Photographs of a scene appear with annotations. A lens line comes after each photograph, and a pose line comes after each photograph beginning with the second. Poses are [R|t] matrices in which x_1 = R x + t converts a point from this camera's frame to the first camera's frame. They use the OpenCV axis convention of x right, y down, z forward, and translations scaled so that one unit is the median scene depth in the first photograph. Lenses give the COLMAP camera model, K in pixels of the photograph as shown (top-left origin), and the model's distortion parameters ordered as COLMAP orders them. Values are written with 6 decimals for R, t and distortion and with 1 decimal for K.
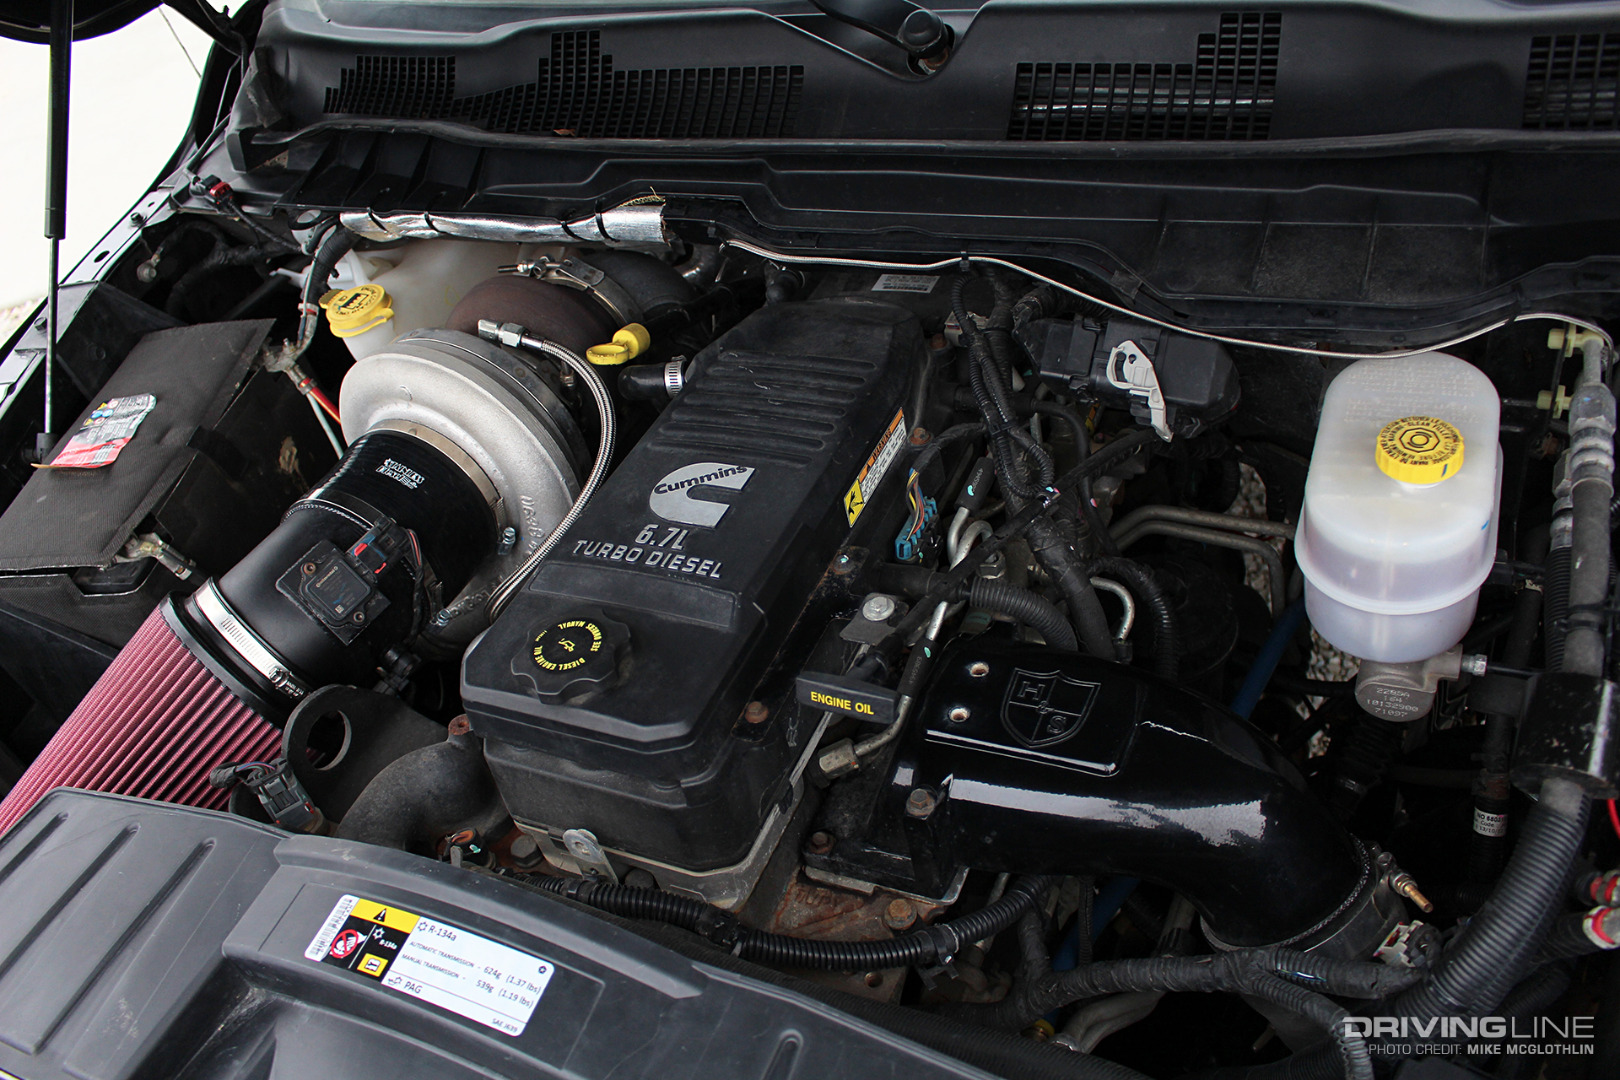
lens RADIAL K [[1322.0, 0, 808.5], [0, 1322.0, 549.0], [0, 0, 1]] dist [-0.156557, 0.116514]
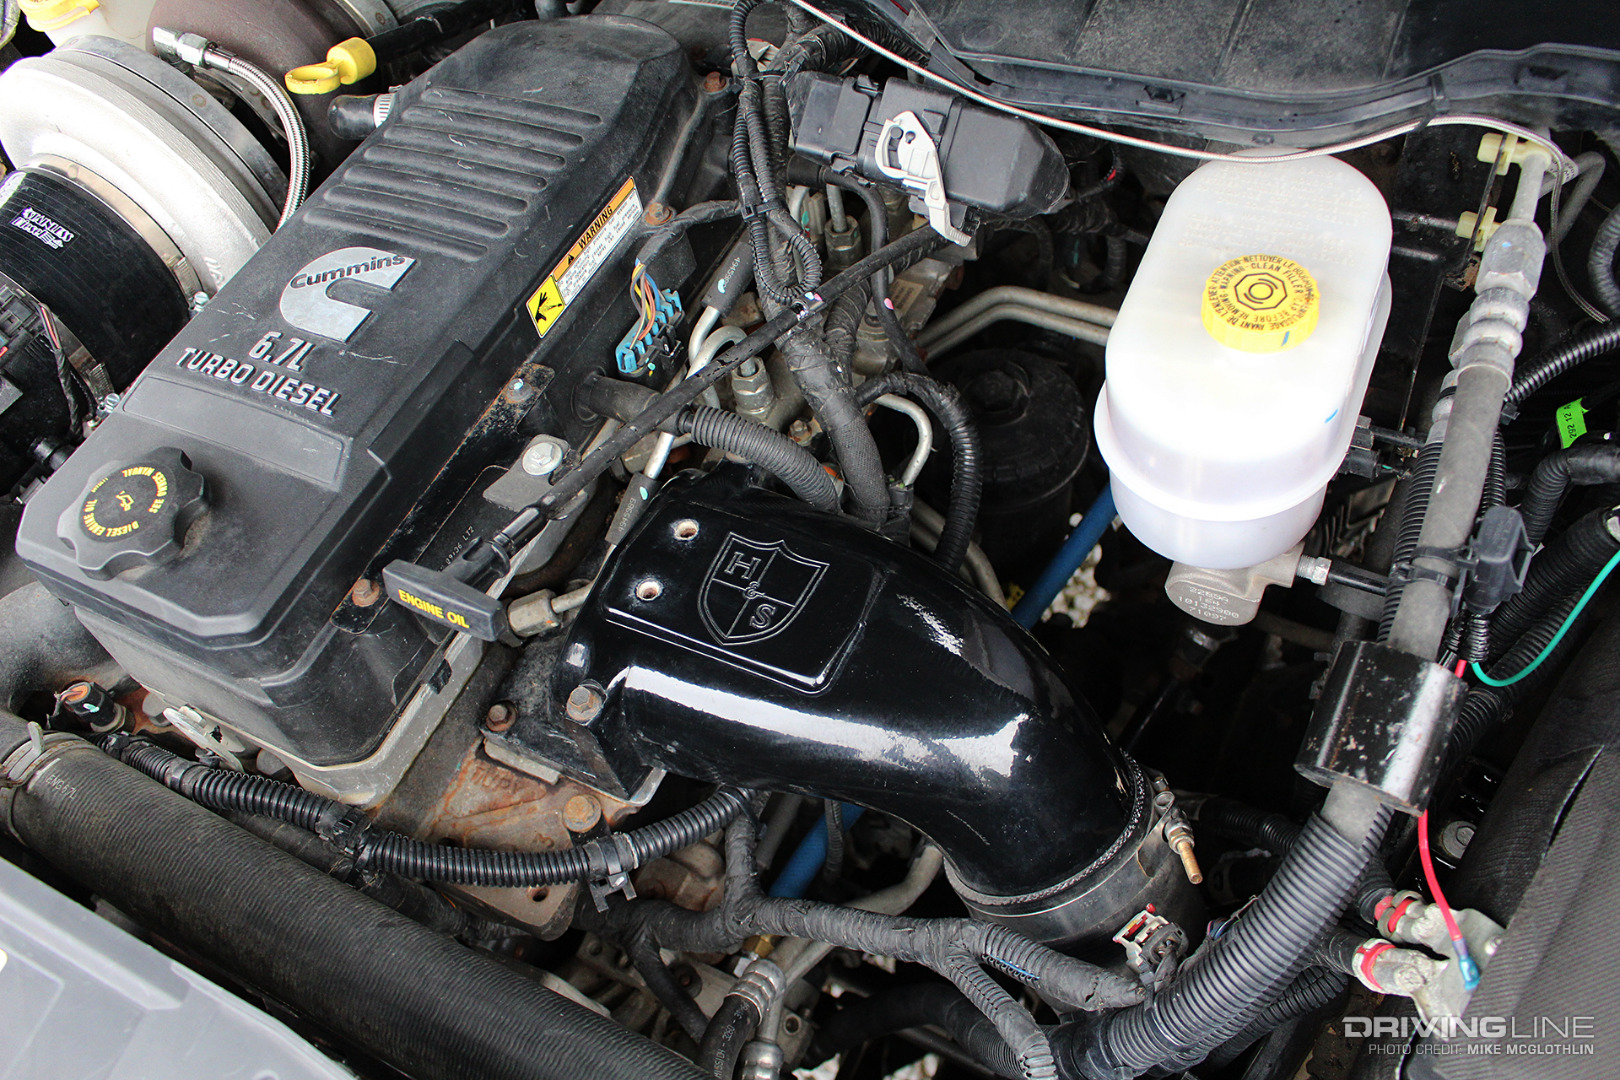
lens RADIAL K [[1322.0, 0, 808.5], [0, 1322.0, 549.0], [0, 0, 1]] dist [-0.156557, 0.116514]
pose [[0.998486, 0.053410, 0.013130, 0.196785], [-0.054999, 0.968712, 0.242017, -0.096618], [0.000207, -0.242373, 0.970183, 0.226279]]
